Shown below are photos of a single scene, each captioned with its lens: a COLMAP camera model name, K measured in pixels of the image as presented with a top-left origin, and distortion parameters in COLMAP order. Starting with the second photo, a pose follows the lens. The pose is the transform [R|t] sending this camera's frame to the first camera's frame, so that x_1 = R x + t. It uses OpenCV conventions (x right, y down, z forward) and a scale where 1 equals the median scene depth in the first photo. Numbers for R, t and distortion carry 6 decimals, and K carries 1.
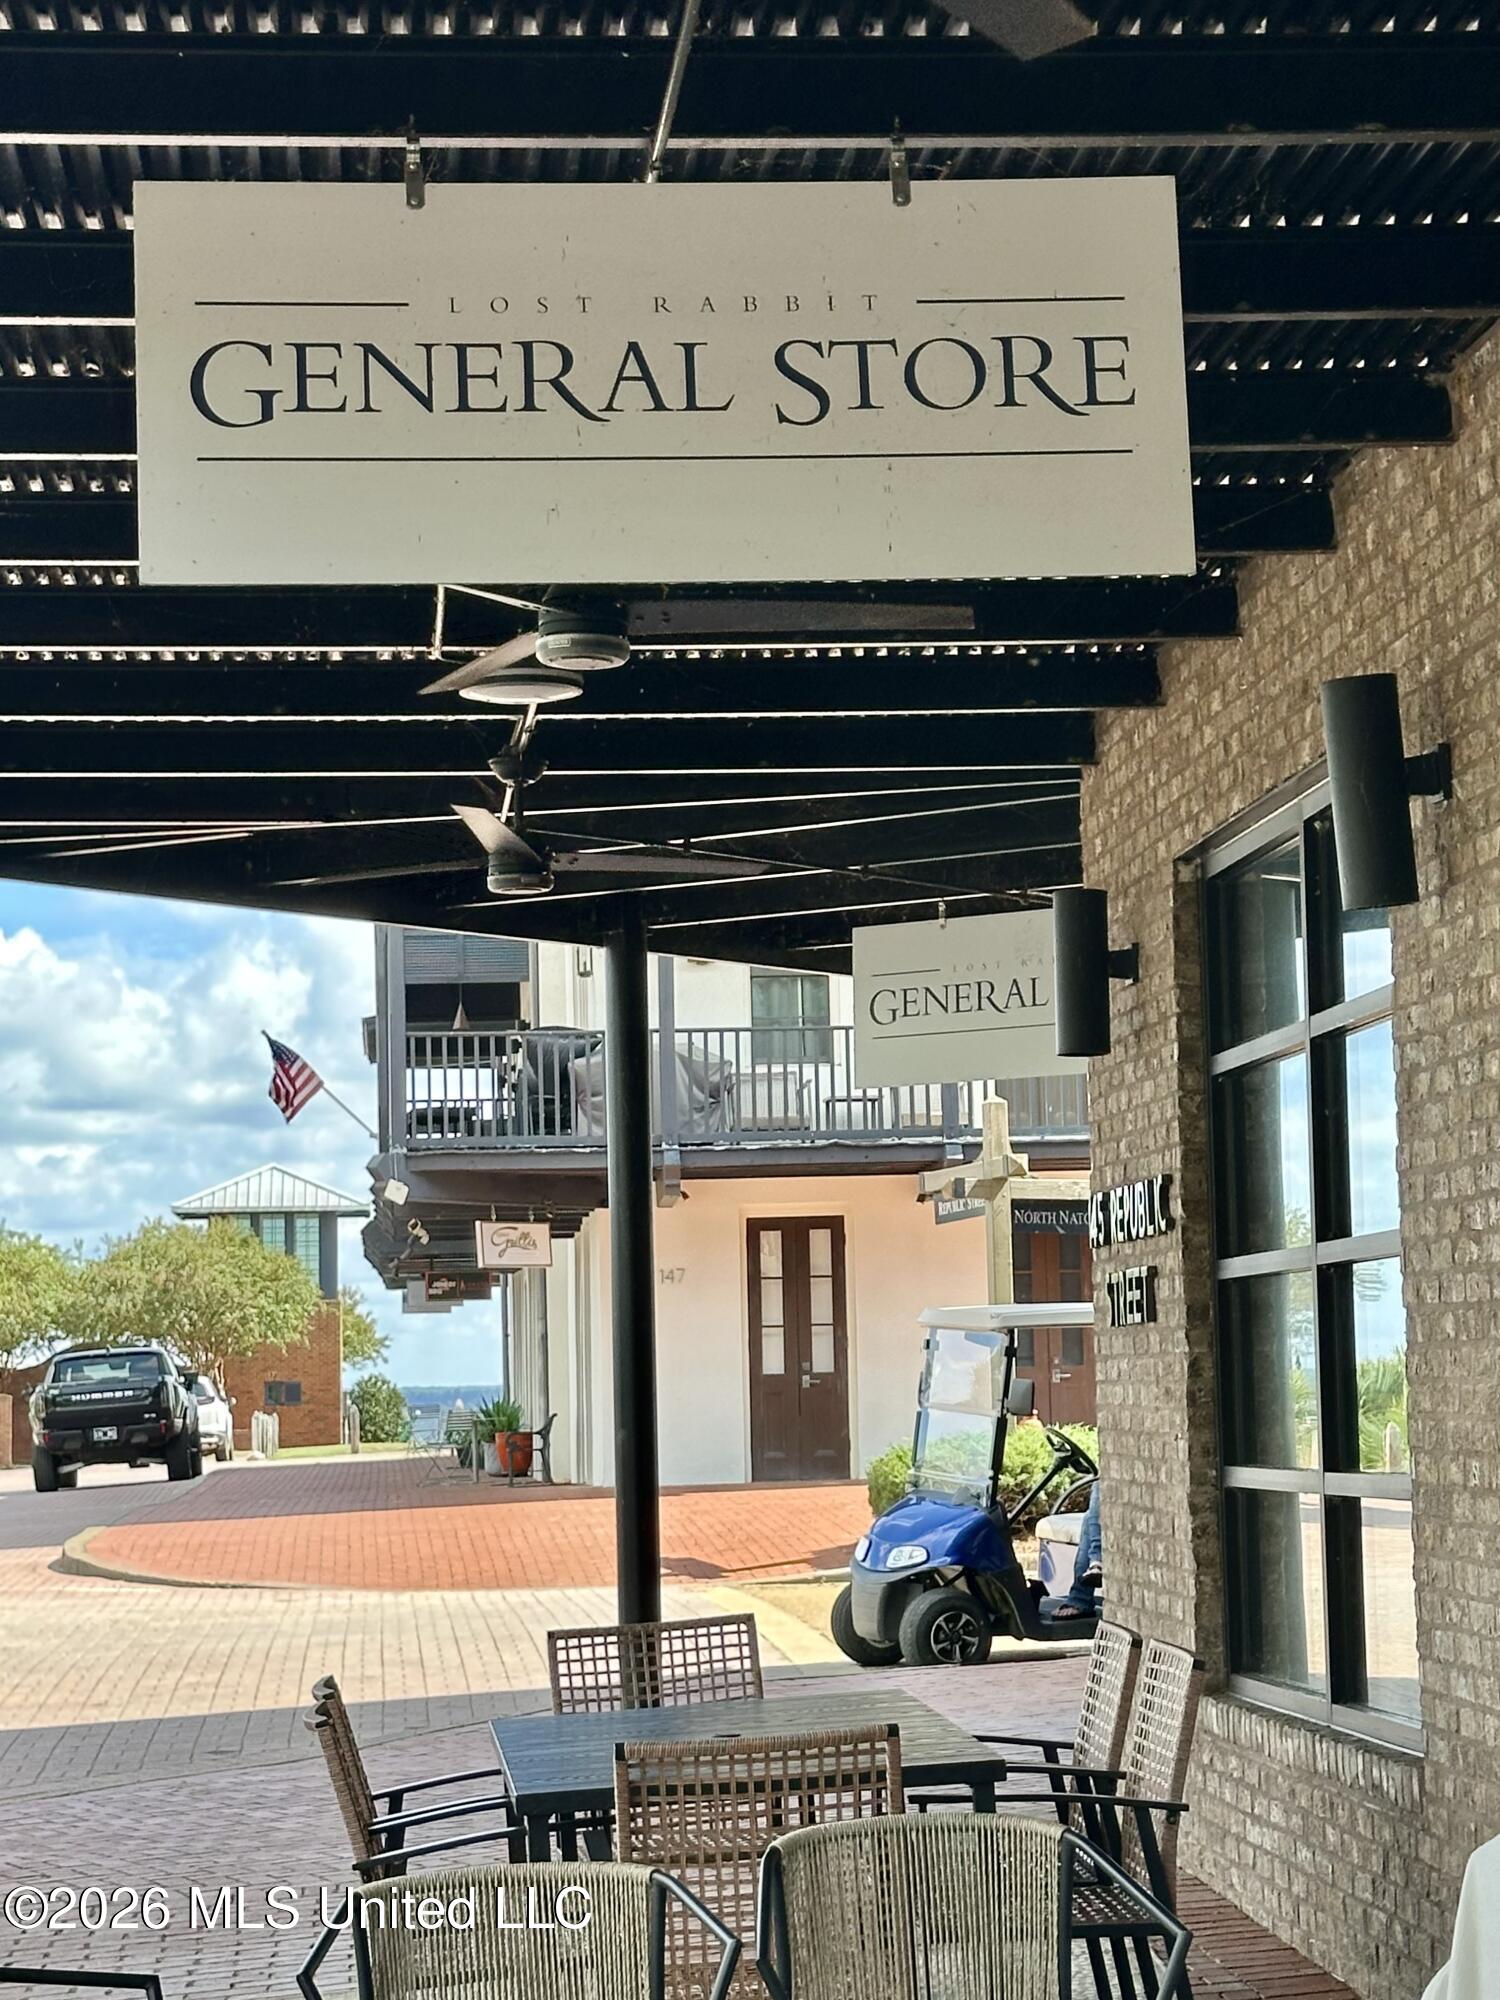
lens RADIAL K [[4493.0, 0, 750.2], [0, 4493.0, 999.3], [0, 0, 1]] dist [0.187536, 0.000000]
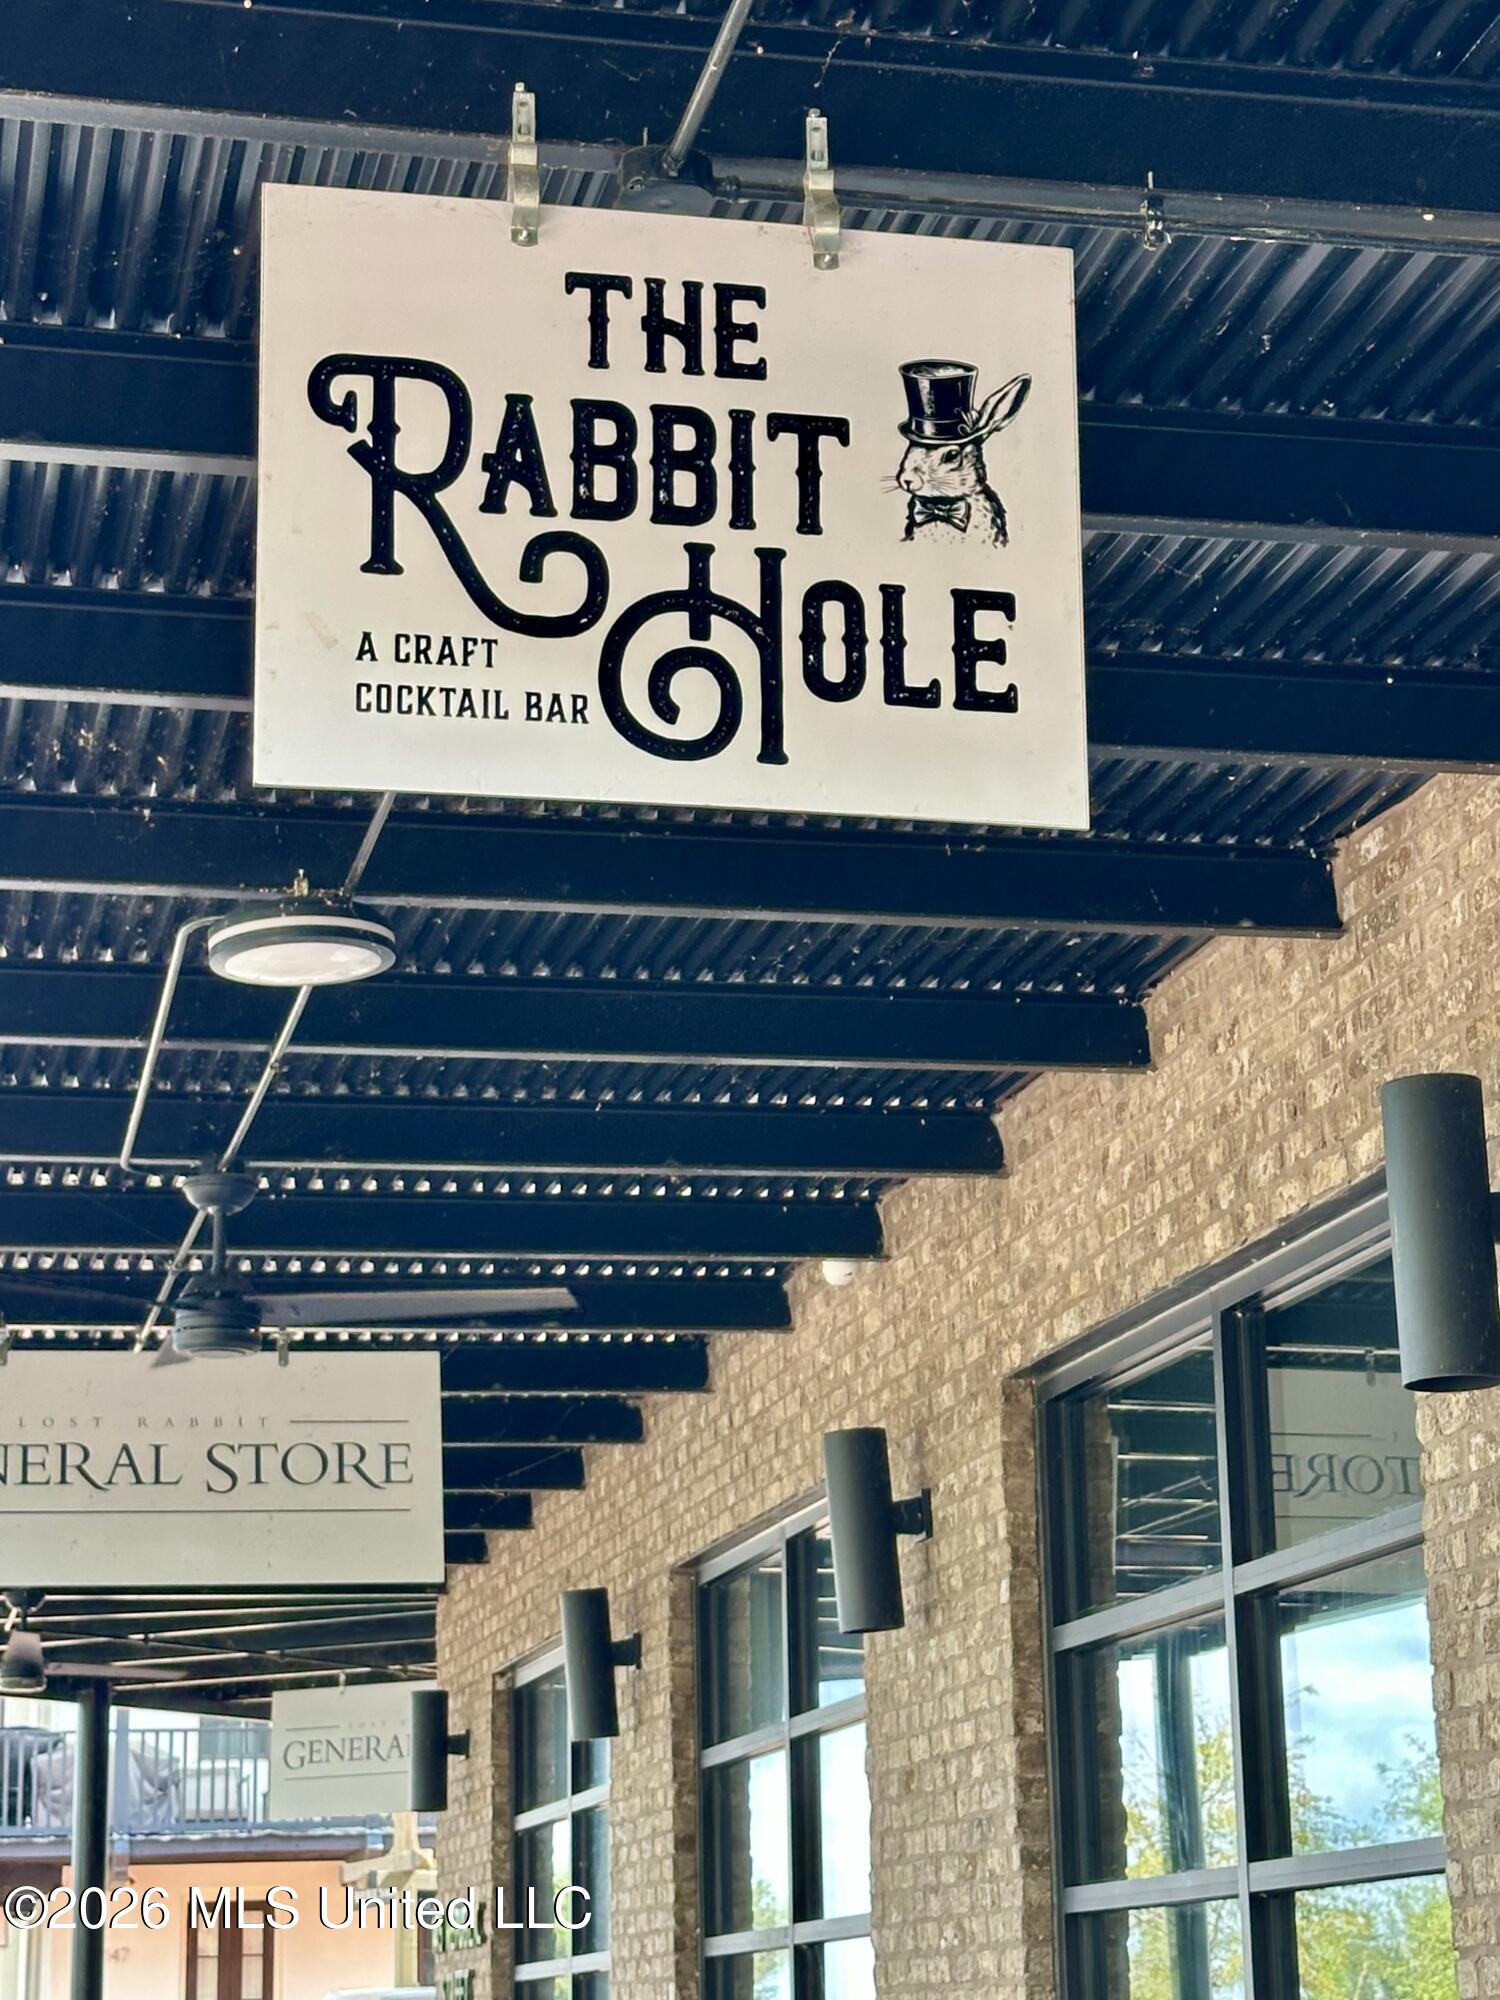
lens RADIAL K [[4183.1, 0, 755.5], [0, 4183.1, 999.8], [0, 0, 1]] dist [0.161117, 0.000000]
pose [[0.991643, 0.034190, 0.124399, 0.004034], [-0.014078, 0.987164, -0.159088, -0.031153], [-0.128242, 0.156007, 0.979396, -0.344038]]
